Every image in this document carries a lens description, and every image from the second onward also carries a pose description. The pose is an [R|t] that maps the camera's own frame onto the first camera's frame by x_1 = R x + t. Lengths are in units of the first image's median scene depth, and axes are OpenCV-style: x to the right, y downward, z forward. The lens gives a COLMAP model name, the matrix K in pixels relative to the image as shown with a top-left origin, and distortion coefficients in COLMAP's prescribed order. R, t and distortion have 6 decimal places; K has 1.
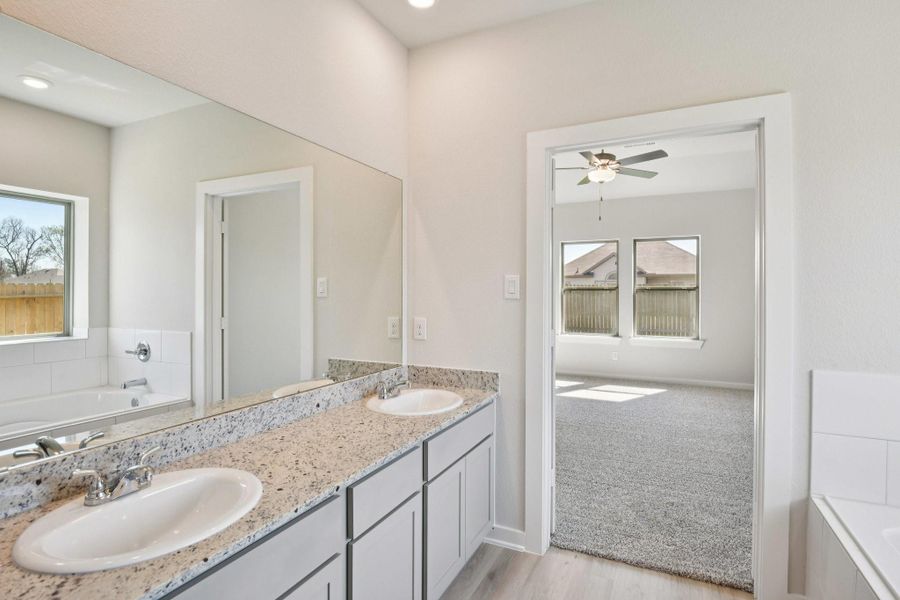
lens RADIAL K [[460.1, 0, 447.7], [0, 460.1, 294.1], [0, 0, 1]] dist [-0.002248, -0.011240]
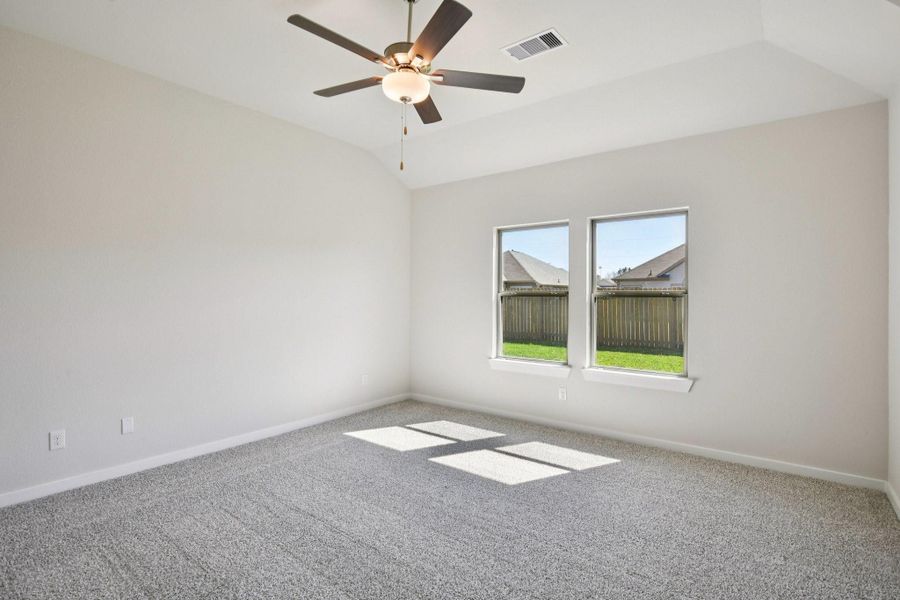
lens RADIAL K [[460.1, 0, 447.7], [0, 460.1, 294.1], [0, 0, 1]] dist [-0.002248, -0.011240]
pose [[0.983702, 0.005204, -0.179729, 0.663273], [-0.006568, 0.999954, -0.006996, -0.011719], [0.179684, 0.008062, 0.983691, 0.651904]]
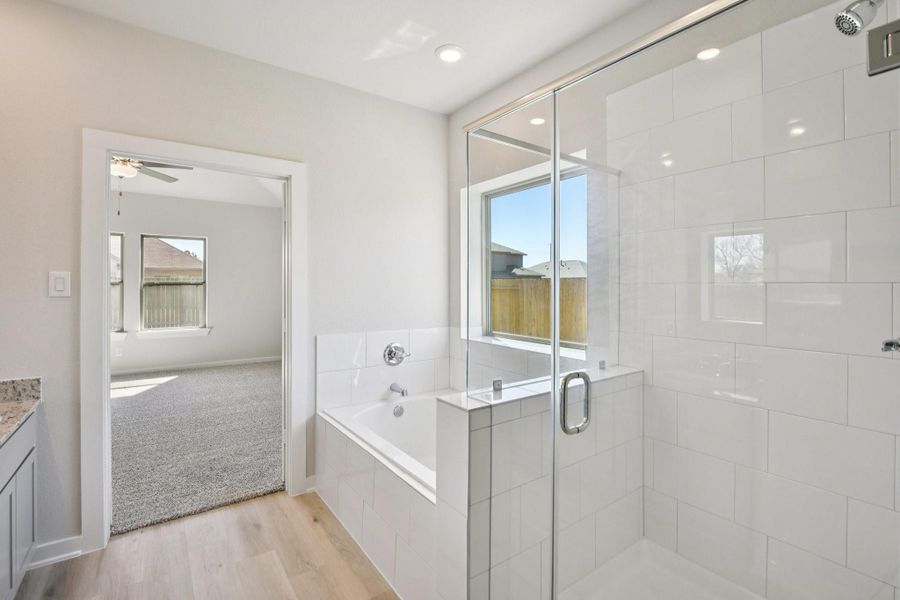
lens RADIAL K [[434.0, 0, 451.1], [0, 434.0, 286.4], [0, 0, 1]] dist [-0.000883, -0.000777]
pose [[0.471997, -0.003730, 0.881592, -0.240682], [0.003367, 0.999991, 0.002429, -0.009296], [-0.881594, 0.001822, 0.472005, -0.114741]]
